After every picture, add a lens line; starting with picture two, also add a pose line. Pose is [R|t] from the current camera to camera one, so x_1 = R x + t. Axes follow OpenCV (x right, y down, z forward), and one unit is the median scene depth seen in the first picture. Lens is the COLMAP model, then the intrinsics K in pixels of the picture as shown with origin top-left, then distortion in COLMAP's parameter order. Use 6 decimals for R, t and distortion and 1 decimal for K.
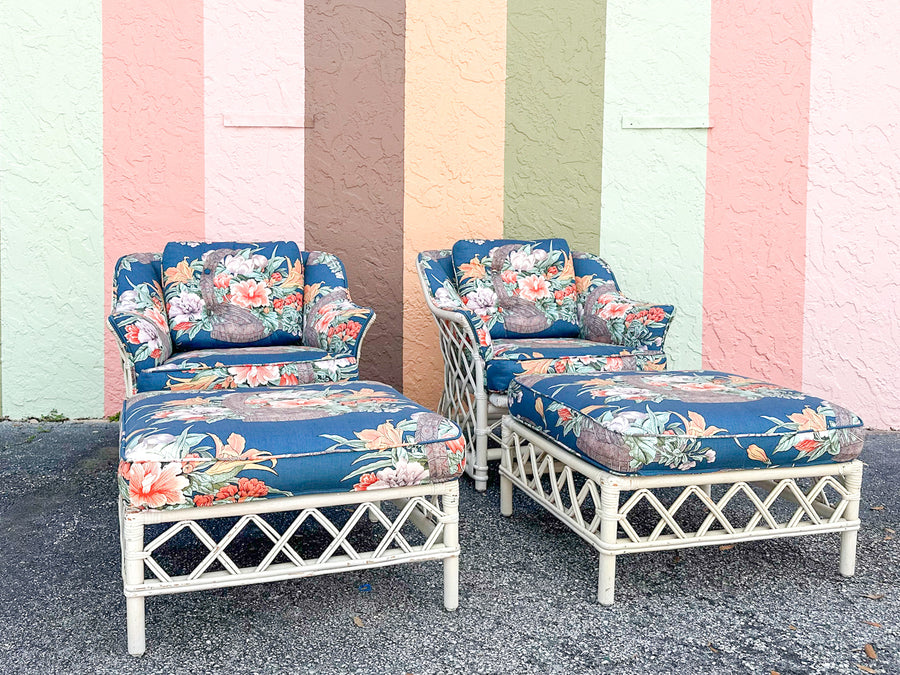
lens RADIAL K [[897.4, 0, 430.0], [0, 897.4, 265.9], [0, 0, 1]] dist [0.192335, -0.418308]
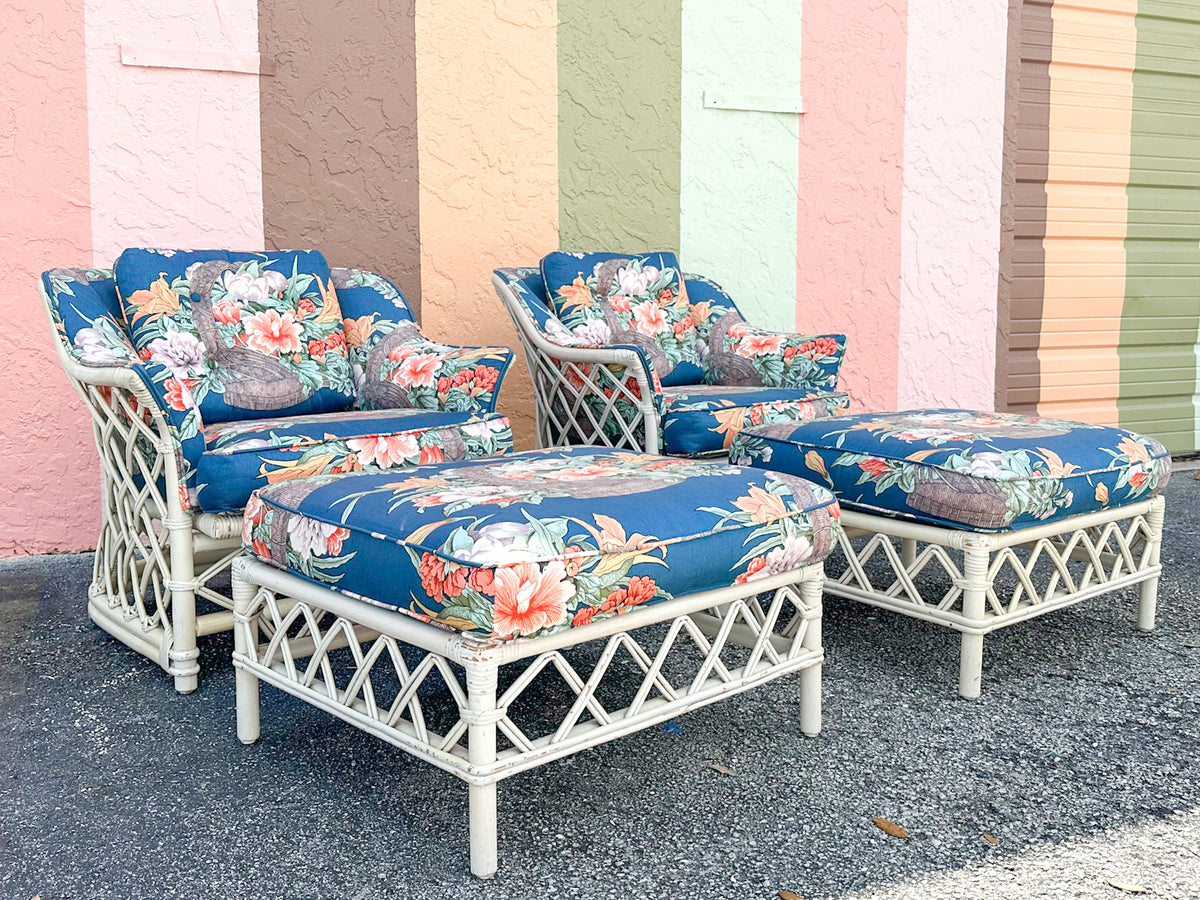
lens RADIAL K [[1215.9, 0, 649.5], [0, 1215.9, 387.4], [0, 0, 1]] dist [0.204989, -0.469277]
pose [[0.903763, -0.042644, 0.425904, -0.331035], [0.021062, 0.998250, 0.055258, 0.027229], [-0.427515, -0.040969, 0.903079, 0.116125]]
